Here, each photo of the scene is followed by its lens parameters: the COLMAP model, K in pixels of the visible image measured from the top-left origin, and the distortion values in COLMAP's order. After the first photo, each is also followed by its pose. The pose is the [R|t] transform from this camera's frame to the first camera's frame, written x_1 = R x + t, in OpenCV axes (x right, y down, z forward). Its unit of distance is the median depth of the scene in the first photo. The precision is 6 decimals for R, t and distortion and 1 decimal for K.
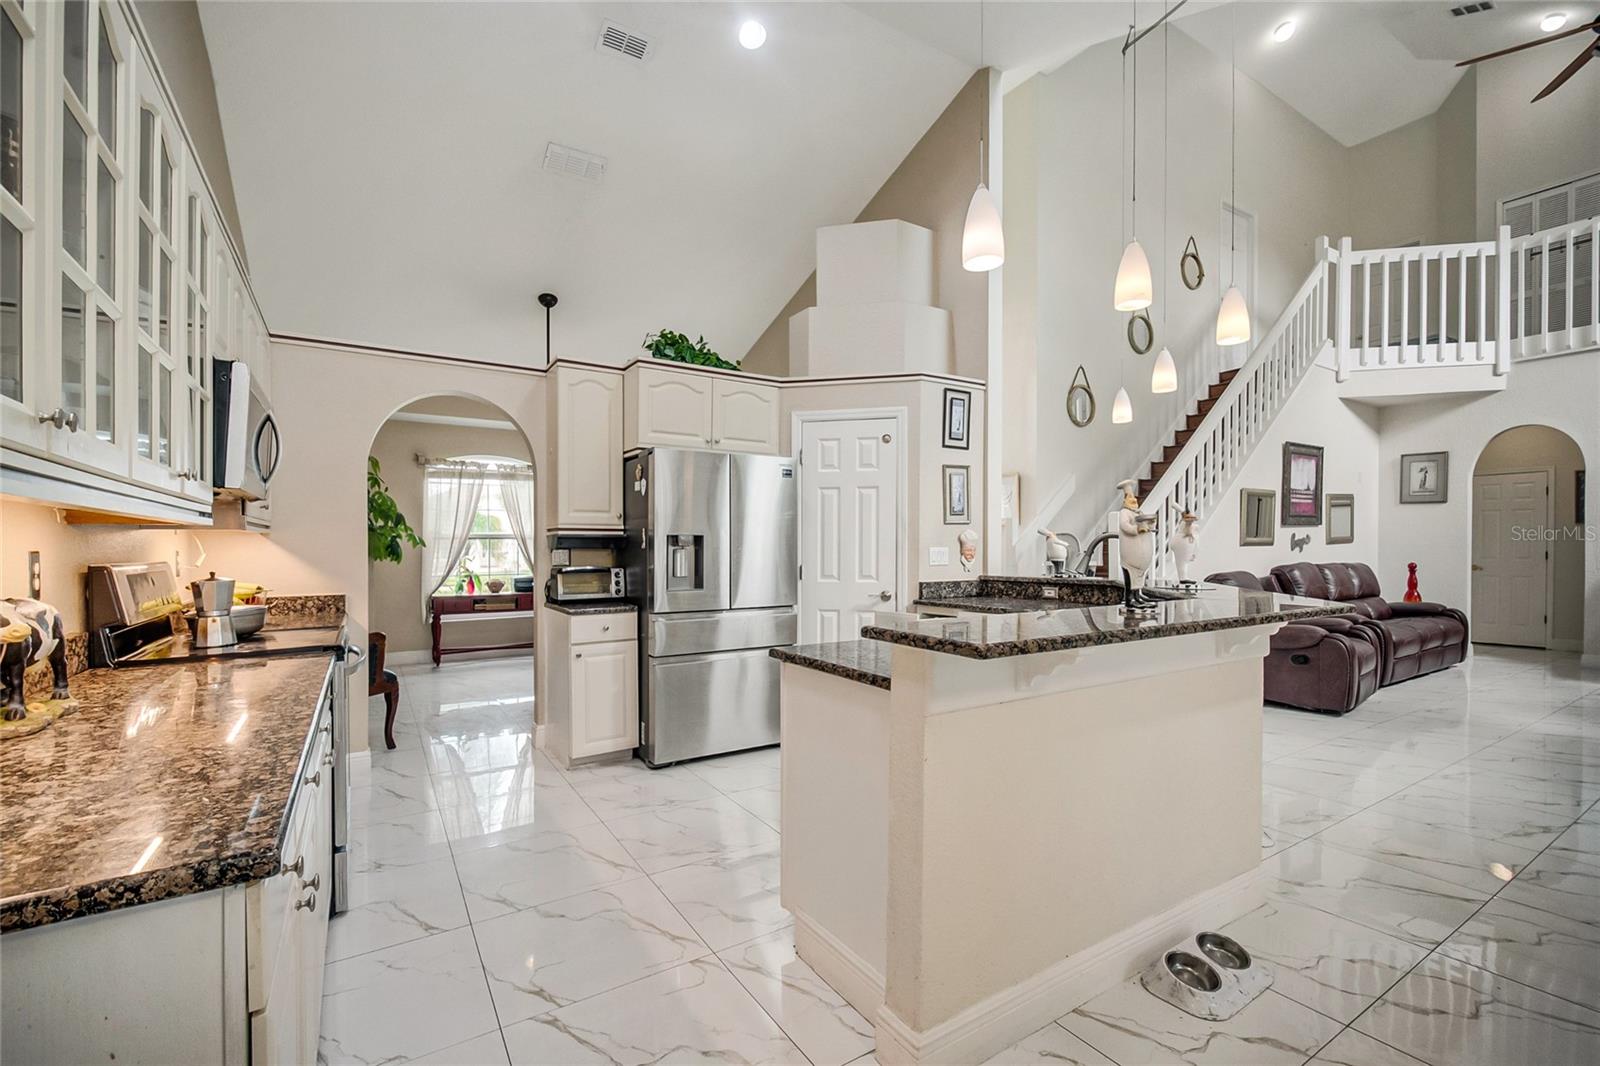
lens RADIAL K [[686.2, 0, 832.4], [0, 686.2, 555.1], [0, 0, 1]] dist [-0.008550, -0.007594]
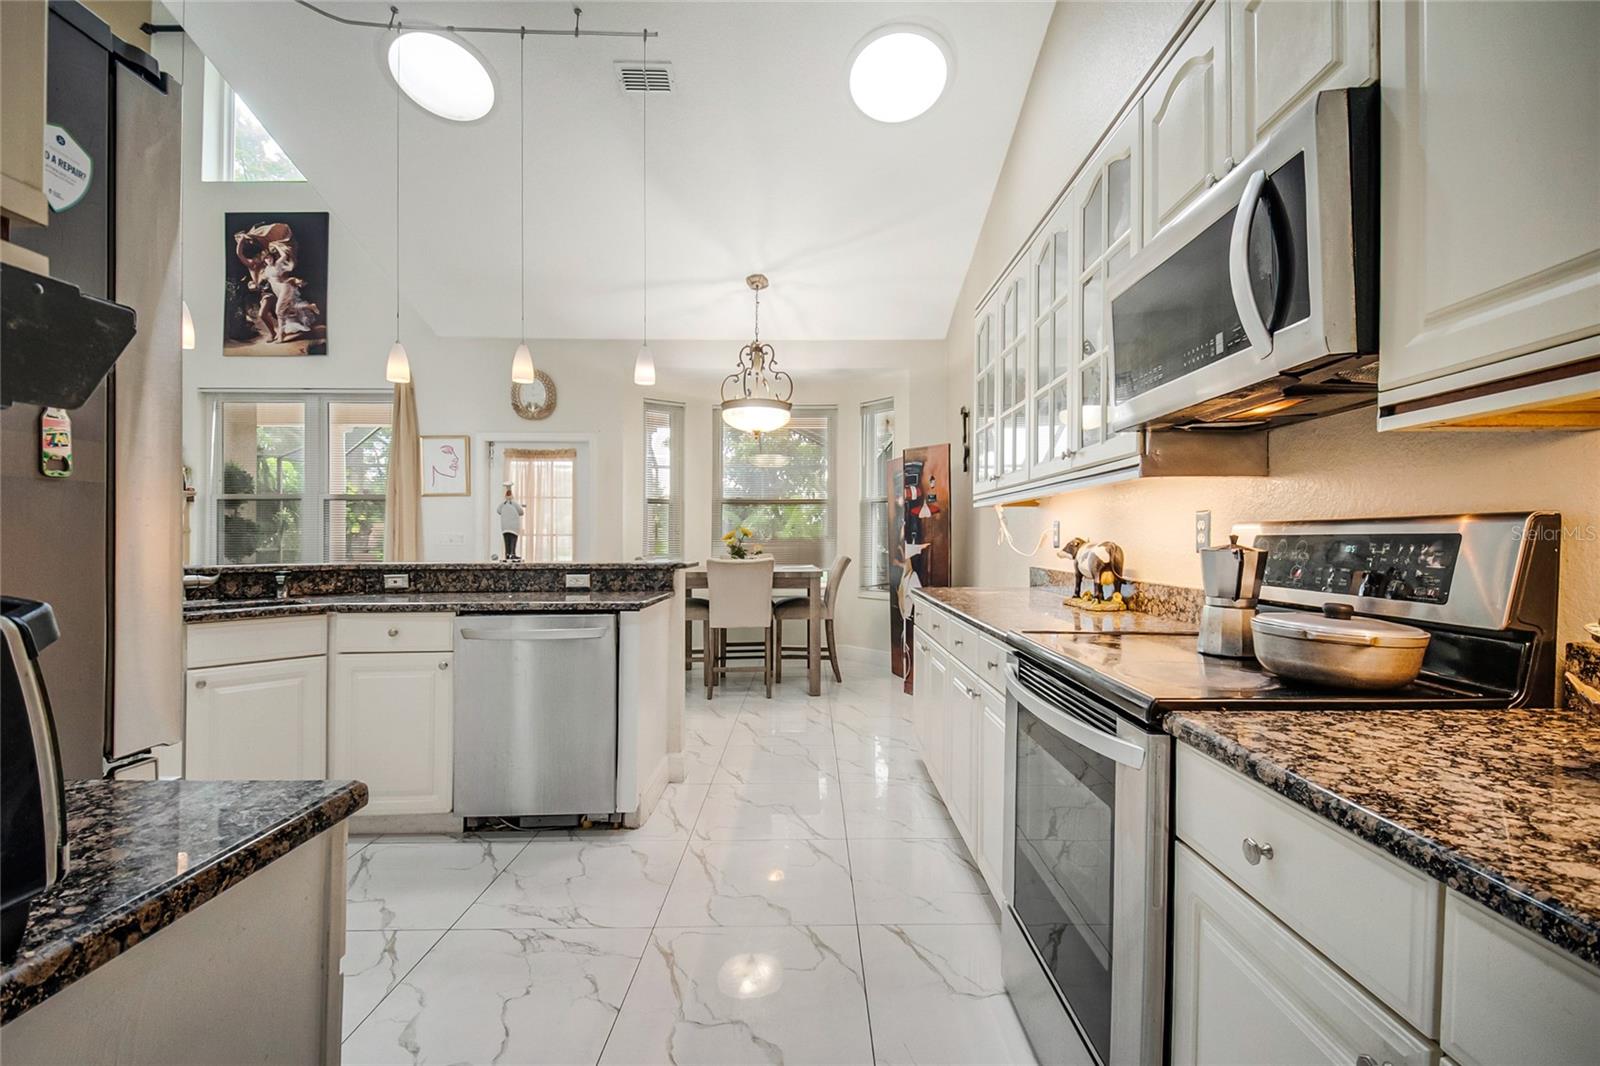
lens RADIAL K [[686.2, 0, 827.1], [0, 686.2, 539.2], [0, 0, 1]] dist [-0.008550, -0.007594]
pose [[-0.855883, 0.003682, 0.517157, -0.299295], [0.012628, 0.999825, 0.013782, 0.005114], [-0.517016, 0.018326, -0.855779, 0.554547]]
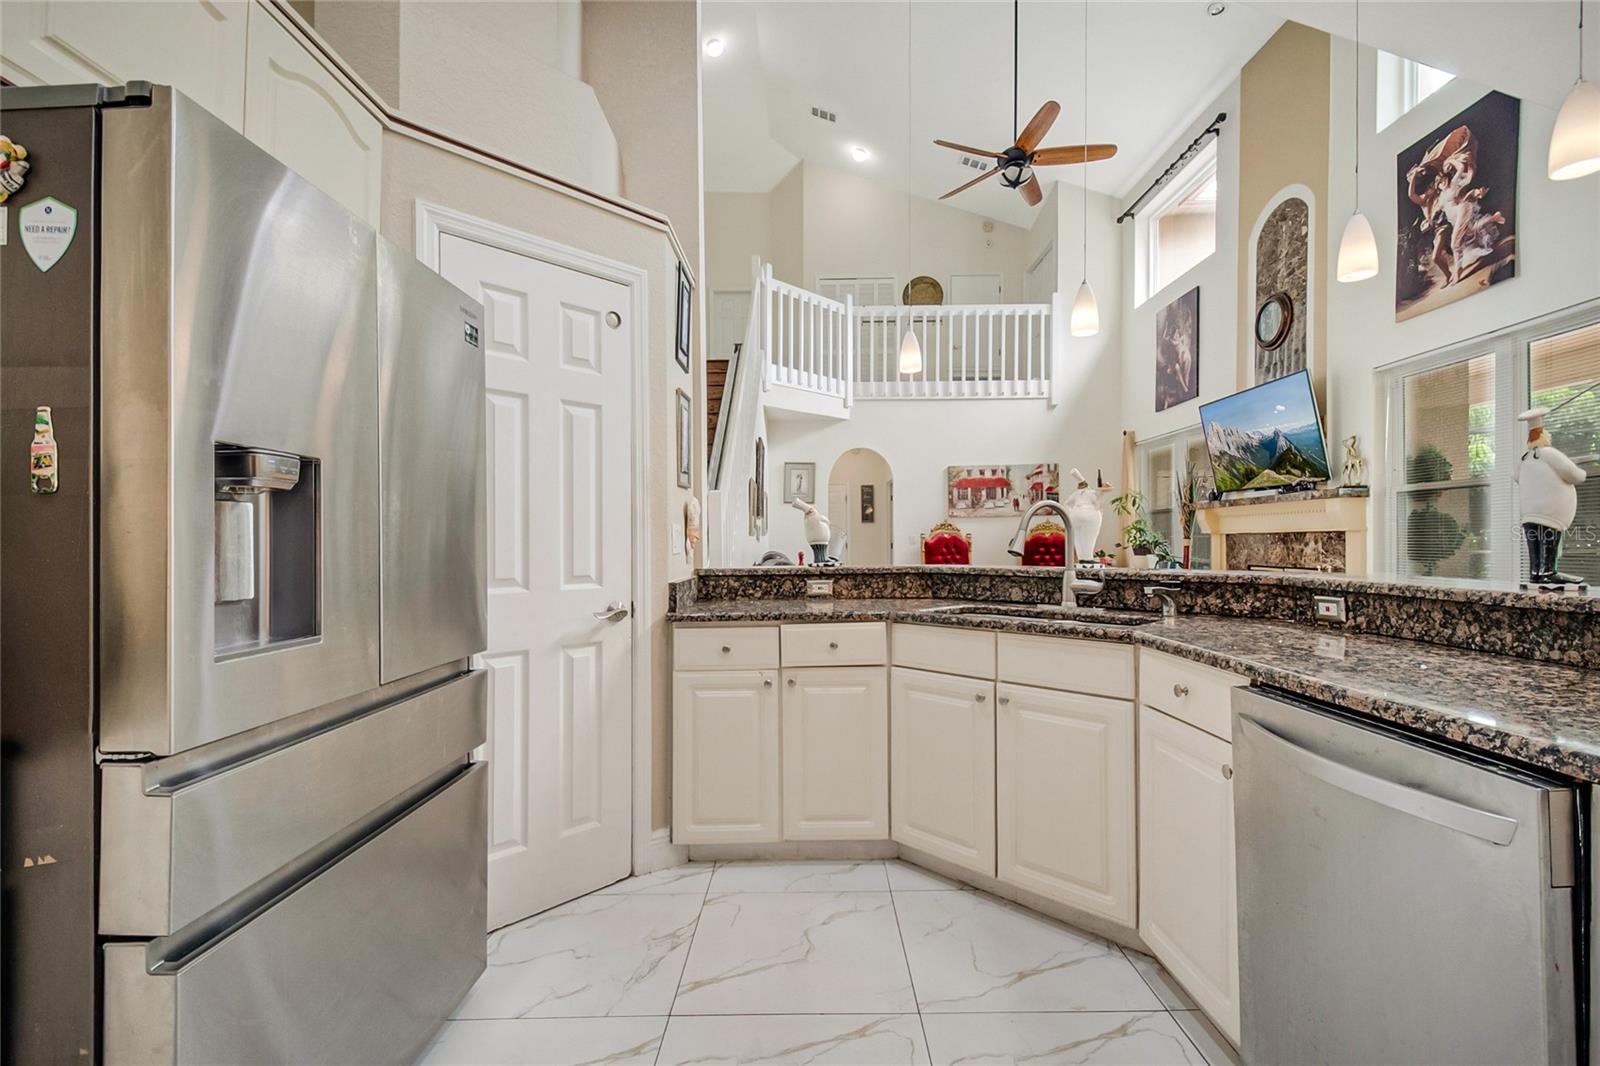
lens RADIAL K [[686.2, 0, 804.5], [0, 686.2, 552.0], [0, 0, 1]] dist [-0.008550, -0.007594]
pose [[0.557518, -0.012204, 0.830075, -0.171002], [0.017950, 0.999835, 0.002643, 0.008328], [-0.829970, 0.013426, 0.557646, 0.346274]]
